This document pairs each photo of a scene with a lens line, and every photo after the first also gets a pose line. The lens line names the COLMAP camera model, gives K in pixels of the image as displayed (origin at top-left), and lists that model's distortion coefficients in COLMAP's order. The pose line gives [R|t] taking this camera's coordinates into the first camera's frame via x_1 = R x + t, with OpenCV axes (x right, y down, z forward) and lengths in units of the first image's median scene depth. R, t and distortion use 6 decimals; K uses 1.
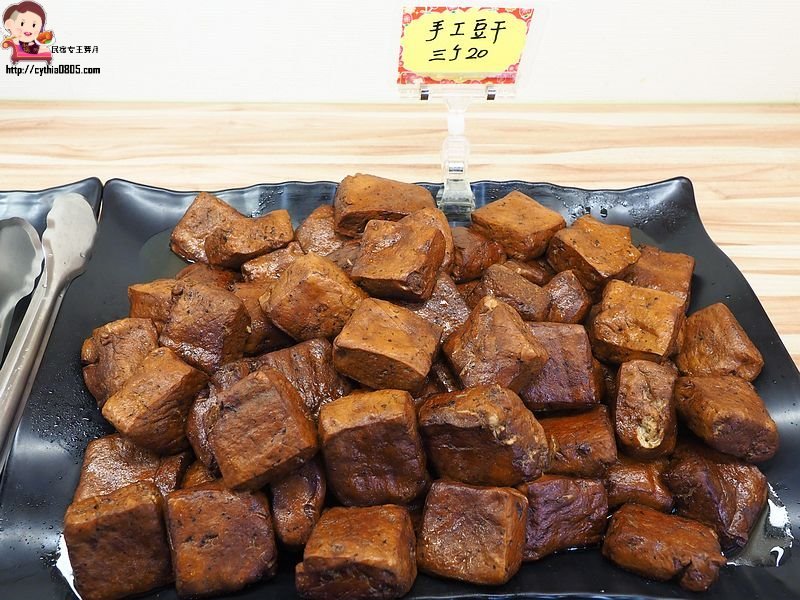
lens RADIAL K [[620.0, 0, 400.0], [0, 620.0, 300.0], [0, 0, 1]] dist [-0.002506, 0.007987]
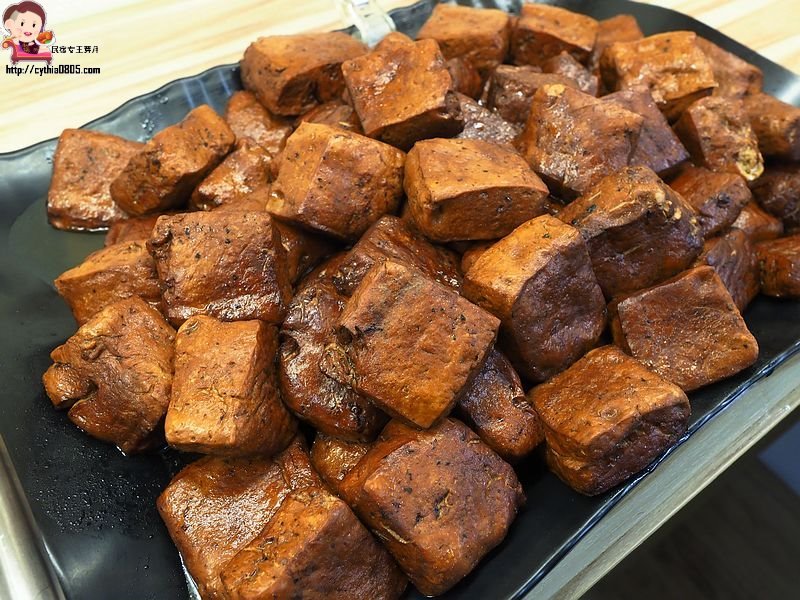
lens RADIAL K [[620.0, 0, 400.0], [0, 620.0, 300.0], [0, 0, 1]] dist [-0.002506, 0.007987]
pose [[0.845978, -0.429084, 0.316558, -0.419202], [0.399906, 0.903251, 0.155606, 0.048361], [-0.352699, -0.005046, 0.935723, 0.327997]]
